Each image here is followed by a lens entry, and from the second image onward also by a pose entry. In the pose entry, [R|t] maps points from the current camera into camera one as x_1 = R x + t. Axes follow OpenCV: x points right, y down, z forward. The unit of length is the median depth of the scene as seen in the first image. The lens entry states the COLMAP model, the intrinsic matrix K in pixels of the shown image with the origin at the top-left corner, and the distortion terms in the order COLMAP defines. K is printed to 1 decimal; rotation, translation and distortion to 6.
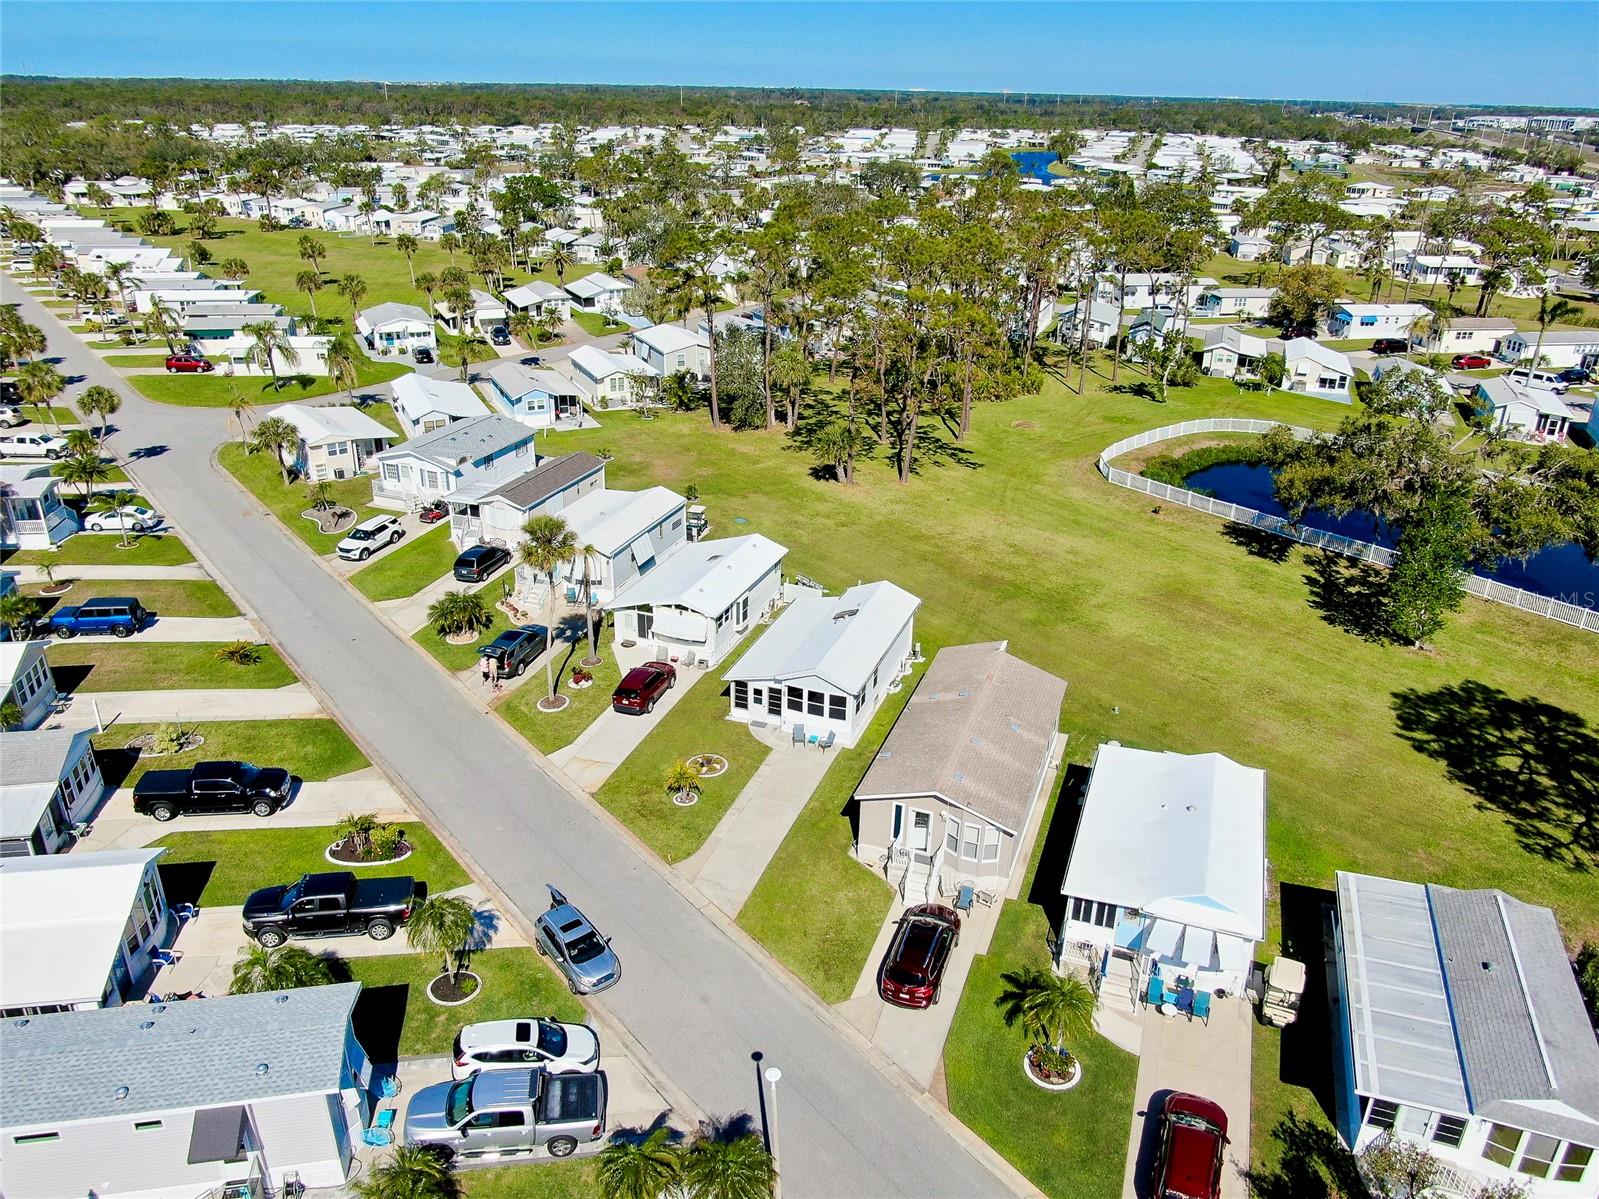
lens RADIAL K [[1147.7, 0, 803.6], [0, 1147.7, 602.0], [0, 0, 1]] dist [-0.021251, 0.008366]
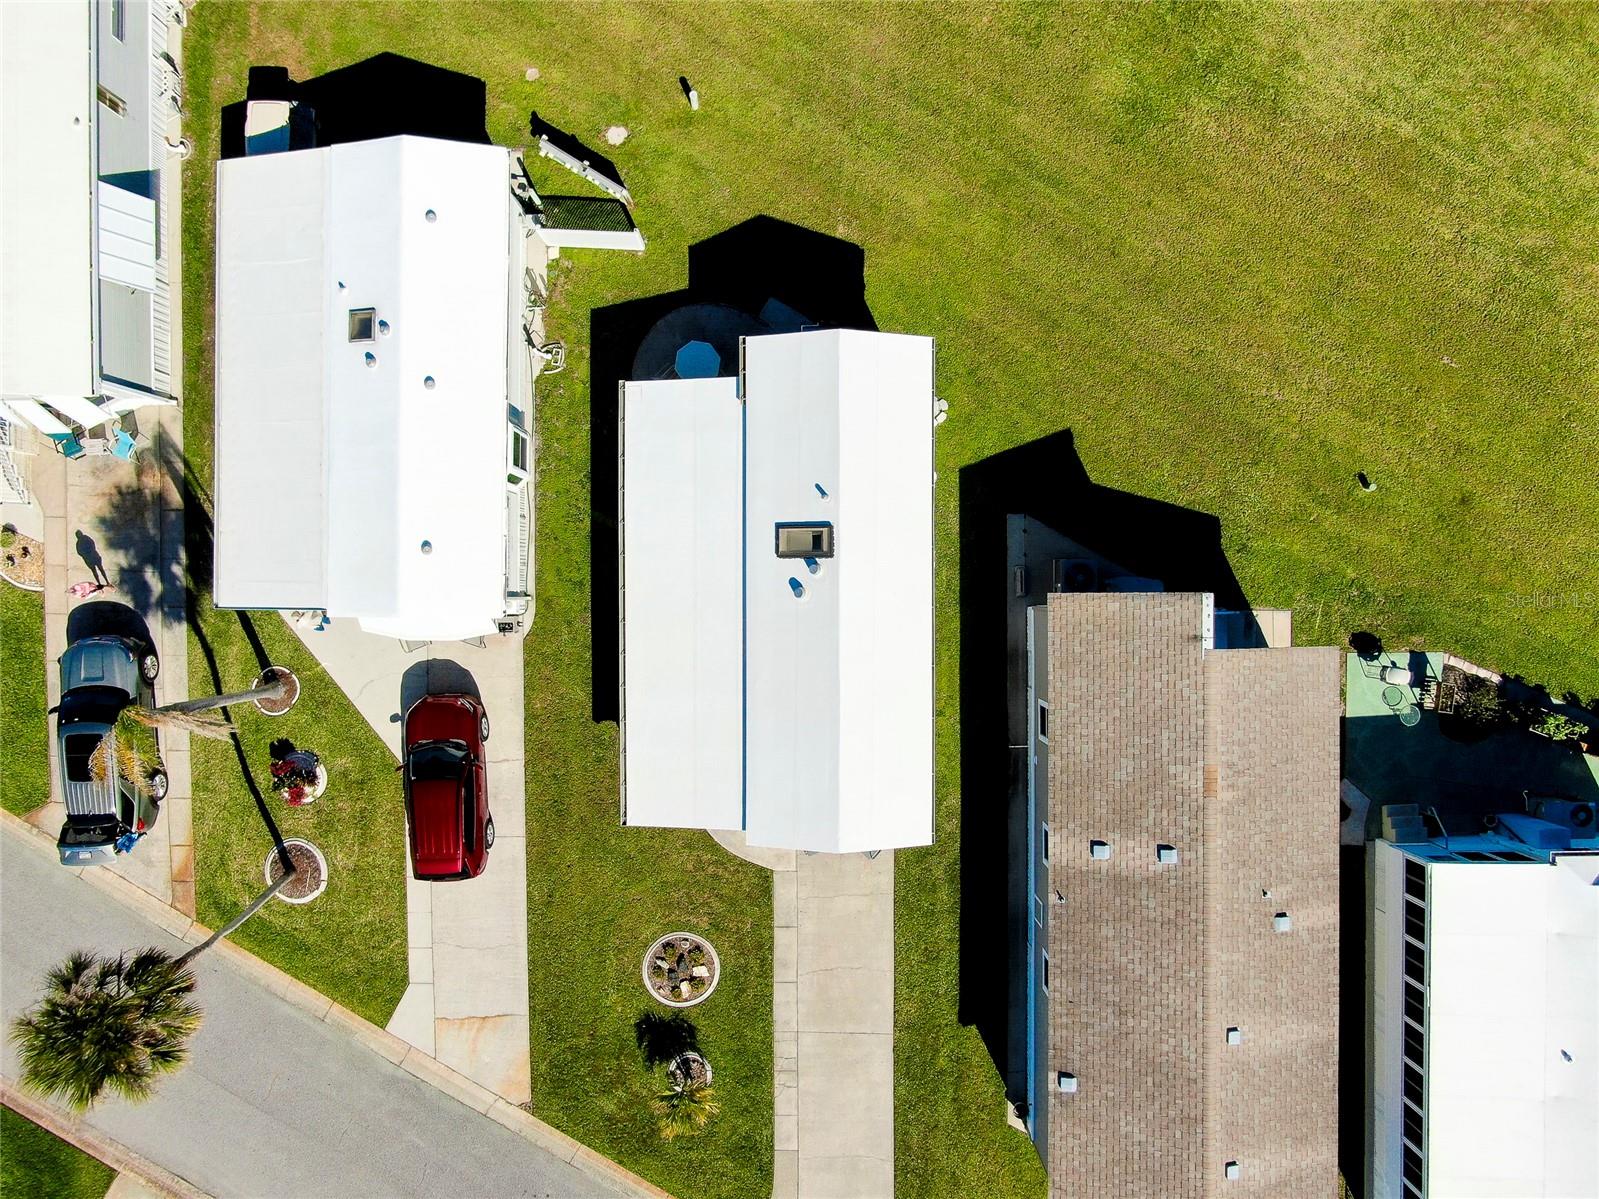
lens RADIAL K [[1147.7, 0, 797.9], [0, 1147.7, 600.3], [0, 0, 1]] dist [-0.021251, 0.008366]
pose [[0.936021, -0.351368, -0.020141, 0.029960], [0.158697, 0.370295, 0.915258, -0.311163], [-0.314134, -0.859897, 0.402365, 0.695831]]
